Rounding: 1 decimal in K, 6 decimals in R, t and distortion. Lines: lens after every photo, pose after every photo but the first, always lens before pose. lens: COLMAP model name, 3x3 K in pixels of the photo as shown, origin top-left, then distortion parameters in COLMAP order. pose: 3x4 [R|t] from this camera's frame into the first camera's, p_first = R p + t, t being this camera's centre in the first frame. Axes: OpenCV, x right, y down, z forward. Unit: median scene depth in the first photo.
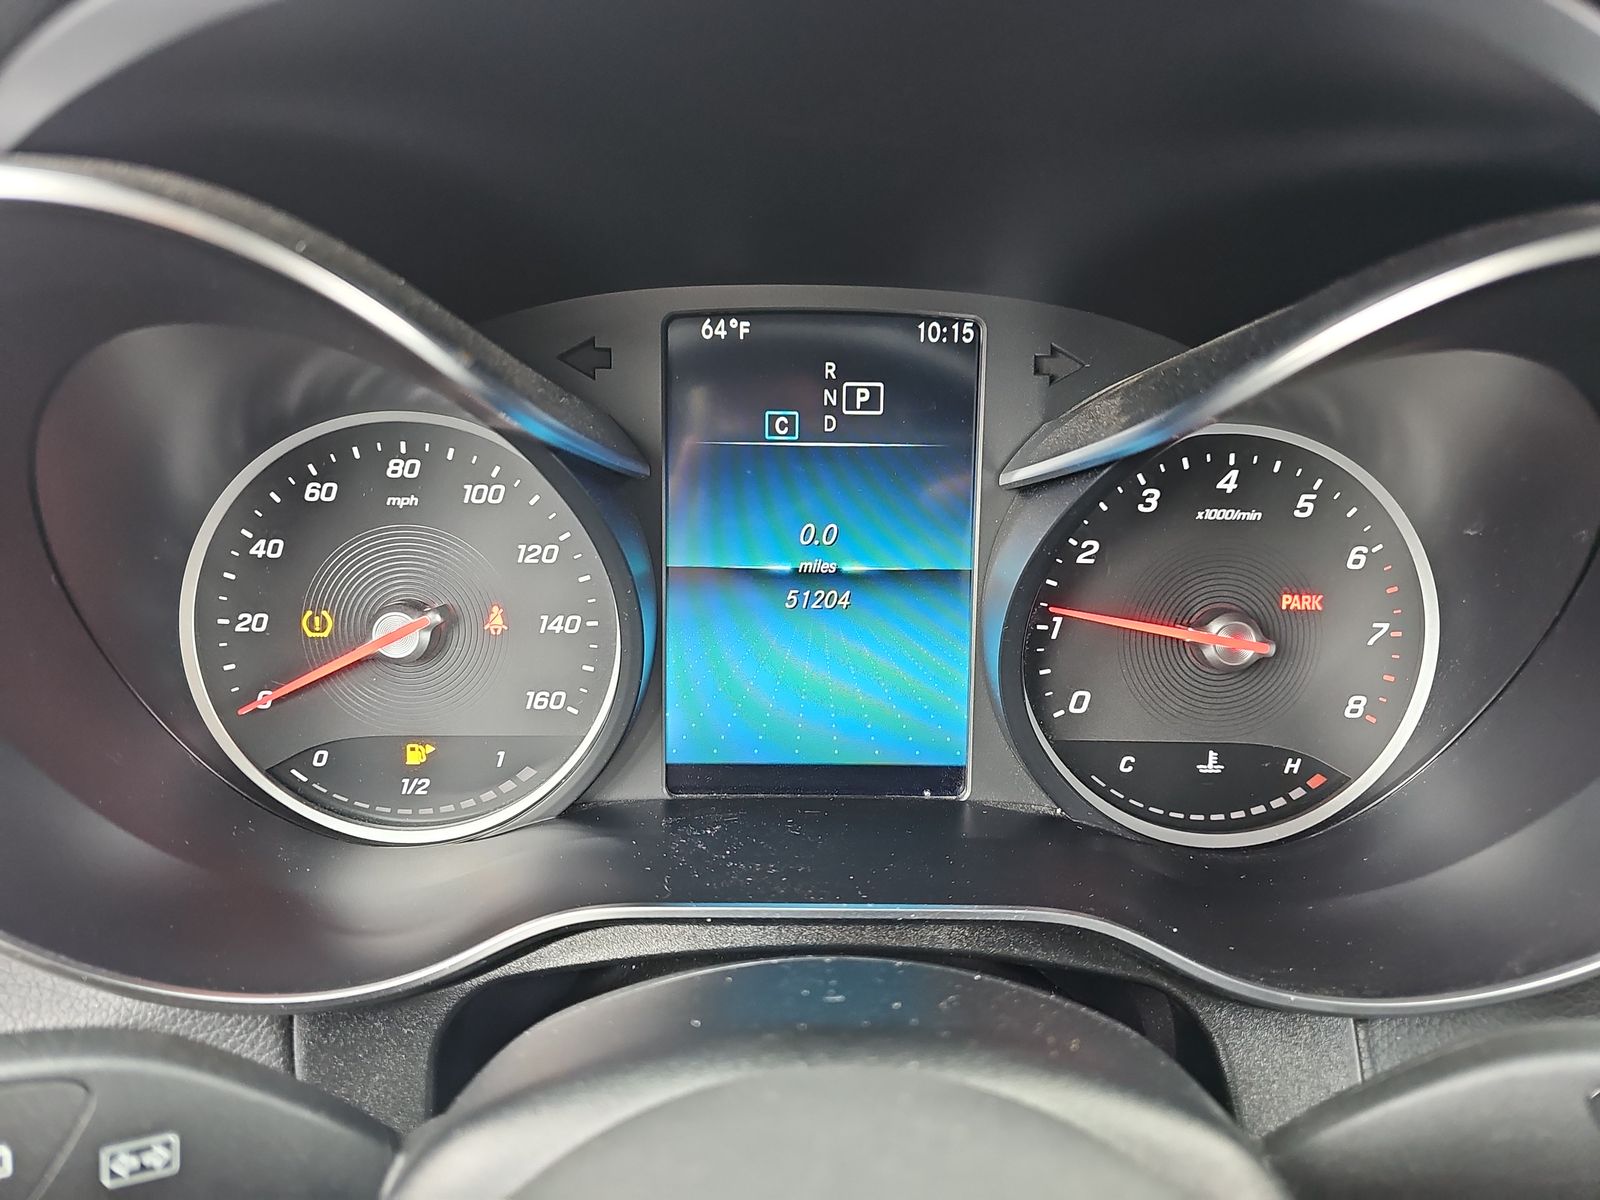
lens RADIAL K [[1108.0, 0, 777.8], [0, 1108.0, 604.2], [0, 0, 1]] dist [0.002453, -0.025364]
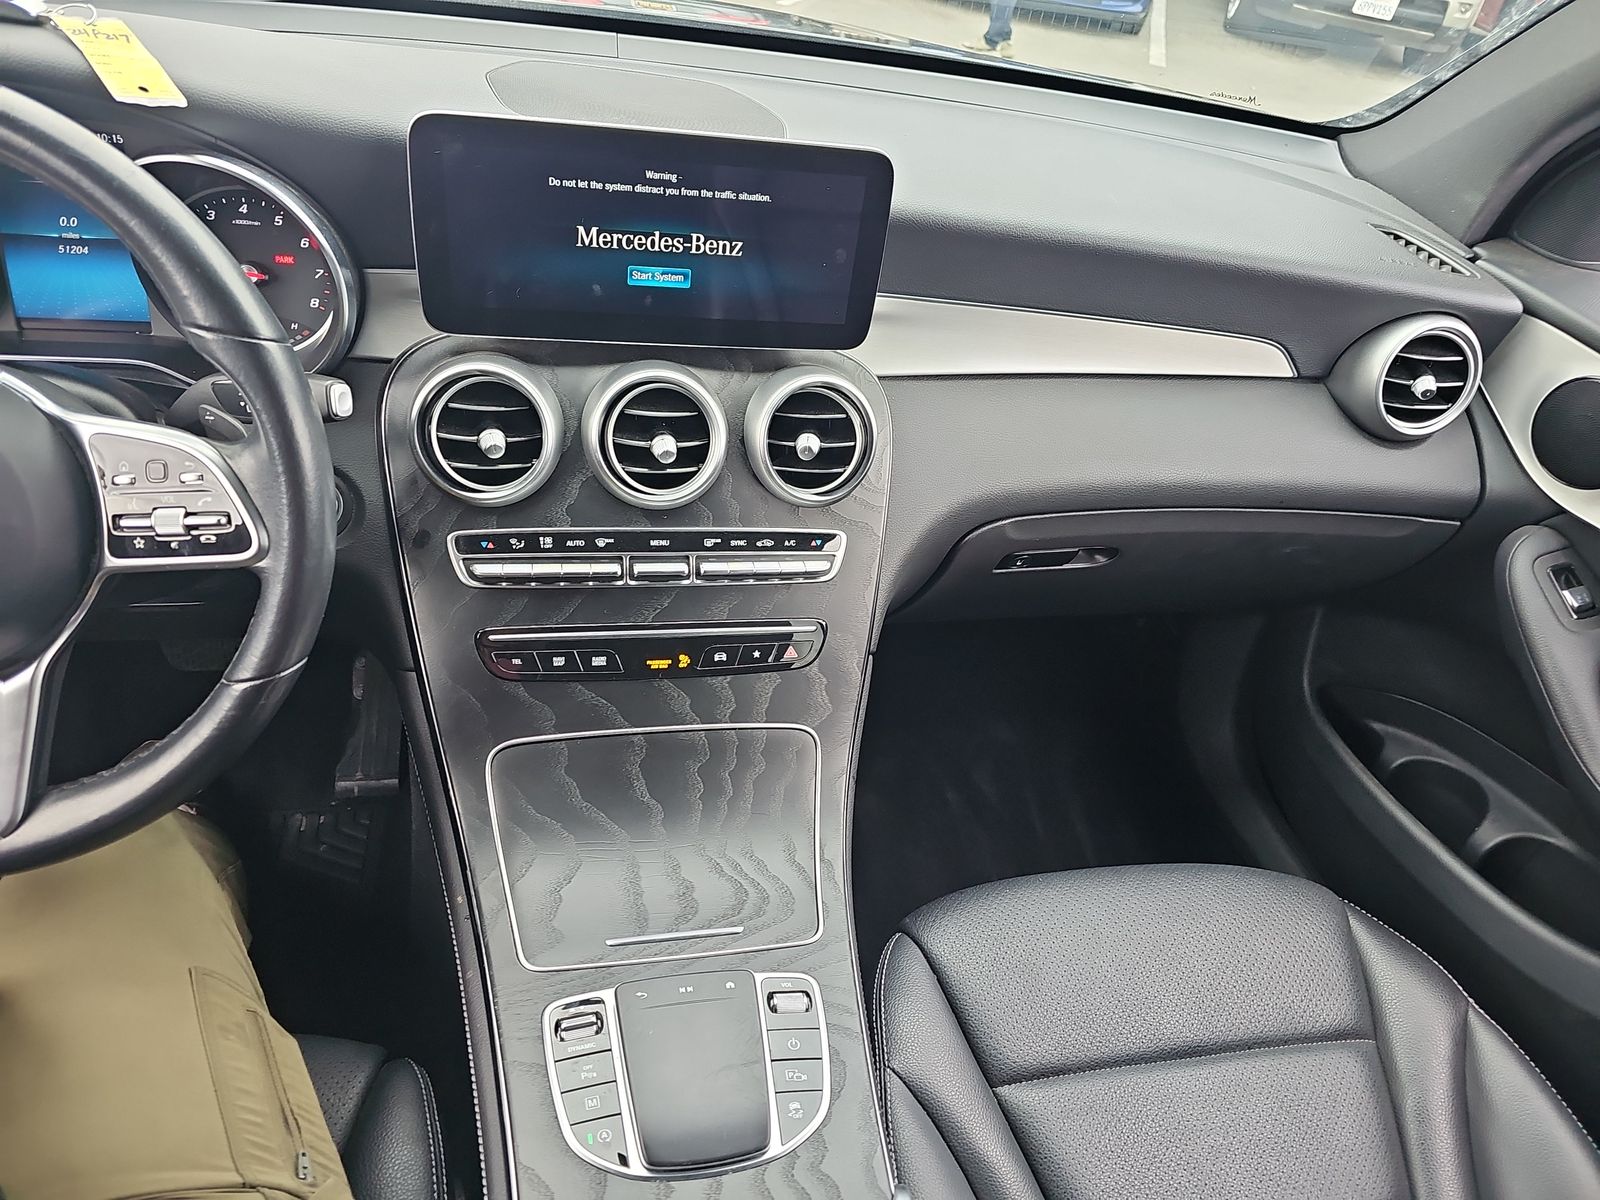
lens RADIAL K [[1063.7, 0, 800.0], [0, 1063.7, 600.0], [0, 0, 1]] dist [0.002397, 0.004310]
pose [[0.975912, -0.027120, 0.216472, 1.106468], [-0.035717, 0.958994, 0.281167, 0.017979], [-0.215220, -0.282125, 0.934925, -1.839700]]
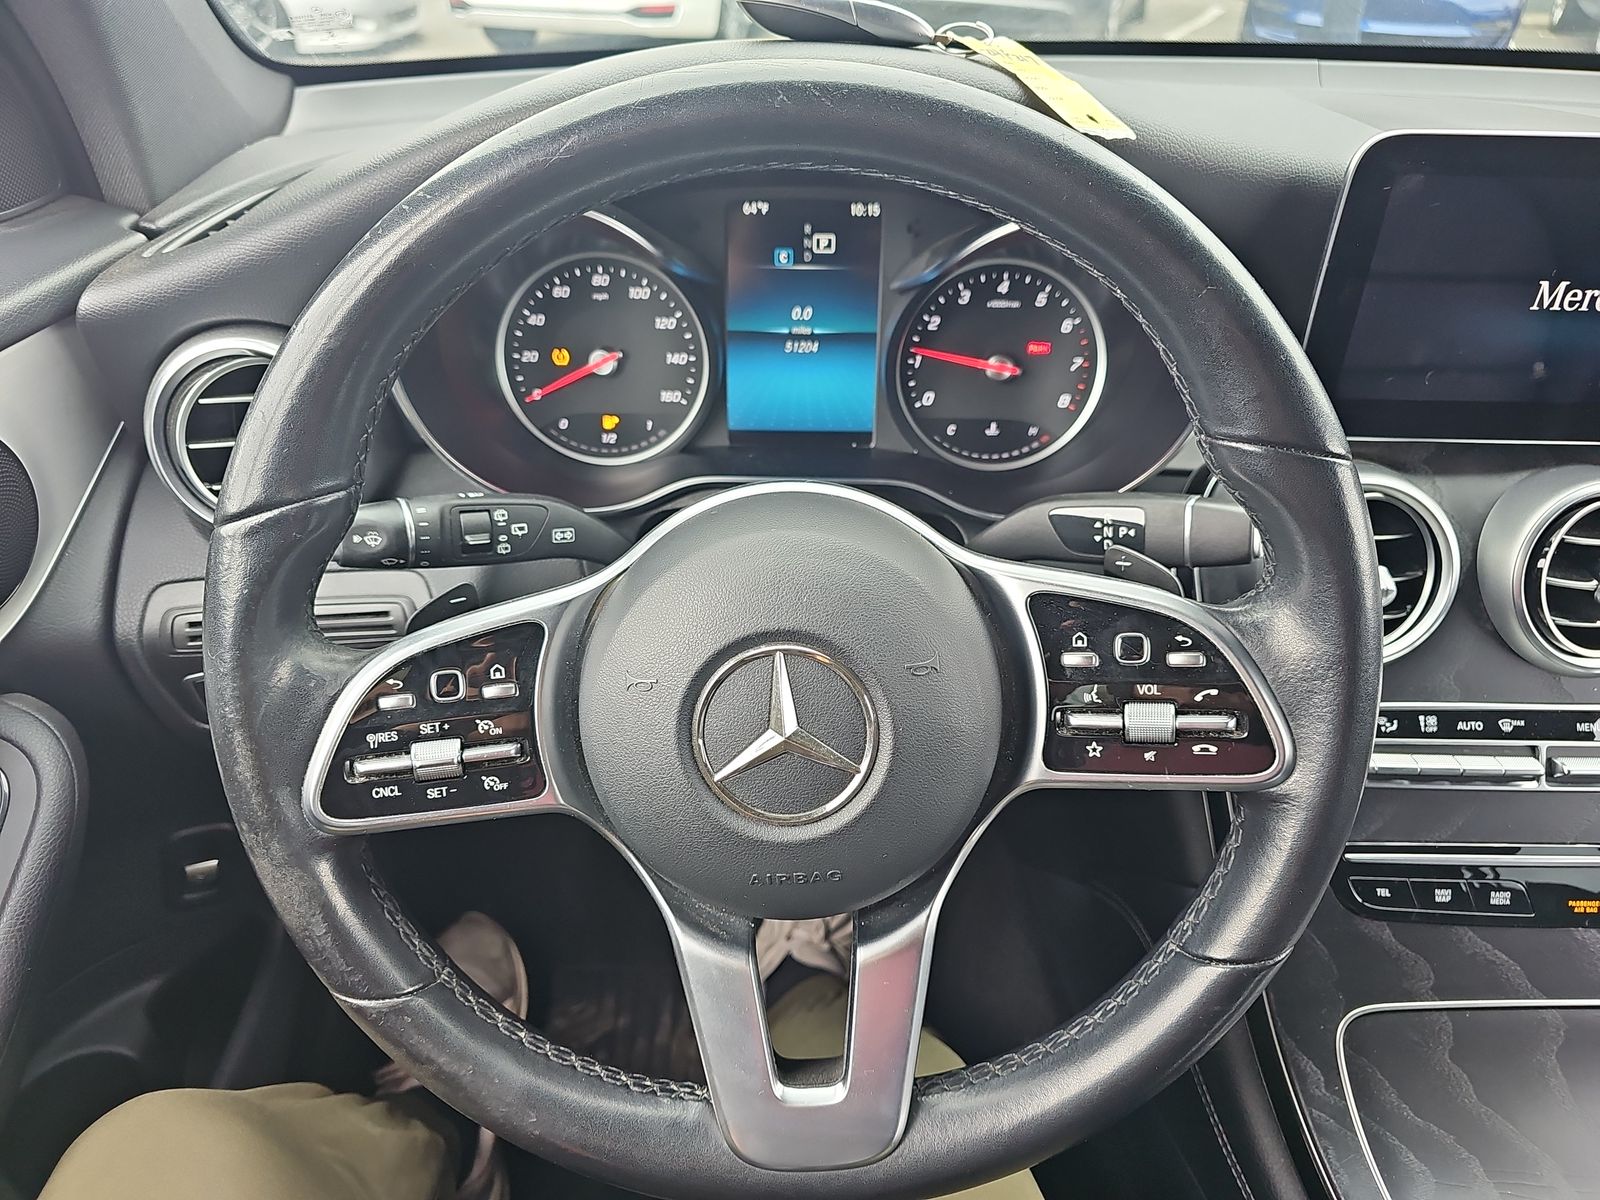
lens RADIAL K [[1082.2, 0, 800.0], [0, 1082.2, 600.0], [0, 0, 1]] dist [0.073349, -0.087457]
pose [[0.999991, 0.001906, 0.003684, 0.027364], [-0.002624, 0.978490, 0.206278, 0.039279], [-0.003211, -0.206286, 0.978487, -1.073868]]
